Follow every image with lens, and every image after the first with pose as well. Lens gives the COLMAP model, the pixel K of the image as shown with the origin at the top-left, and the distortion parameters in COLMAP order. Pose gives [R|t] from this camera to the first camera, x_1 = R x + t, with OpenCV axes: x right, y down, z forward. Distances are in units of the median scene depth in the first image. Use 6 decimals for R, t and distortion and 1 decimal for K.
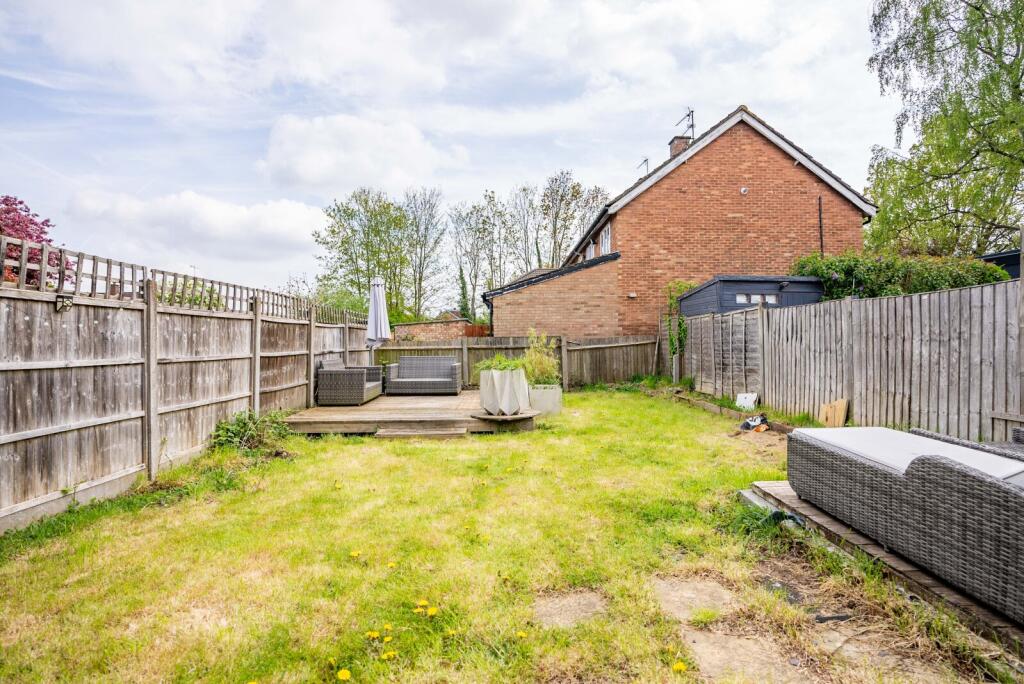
lens RADIAL K [[511.7, 0, 512.0], [0, 511.7, 342.0], [0, 0, 1]] dist [-0.032350, 0.000613]
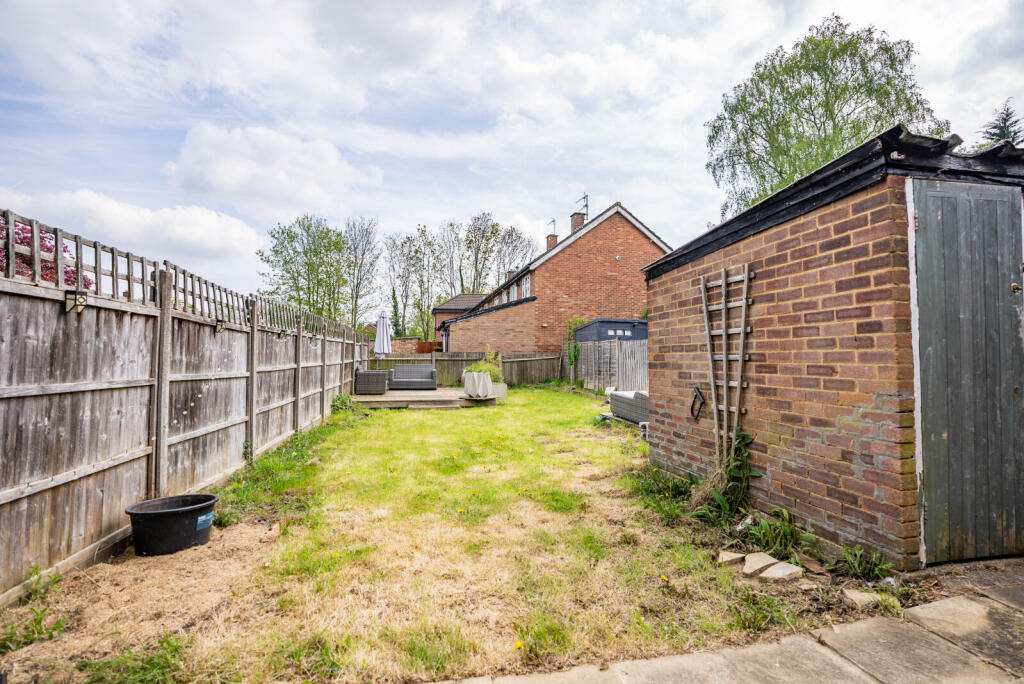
lens RADIAL K [[483.0, 0, 512.0], [0, 483.0, 342.0], [0, 0, 1]] dist [-0.000492, -0.000012]
pose [[0.982994, 0.021246, 0.182406, -0.036682], [-0.016569, 0.999495, -0.027131, -0.001204], [-0.182891, 0.023647, 0.982849, -0.117181]]
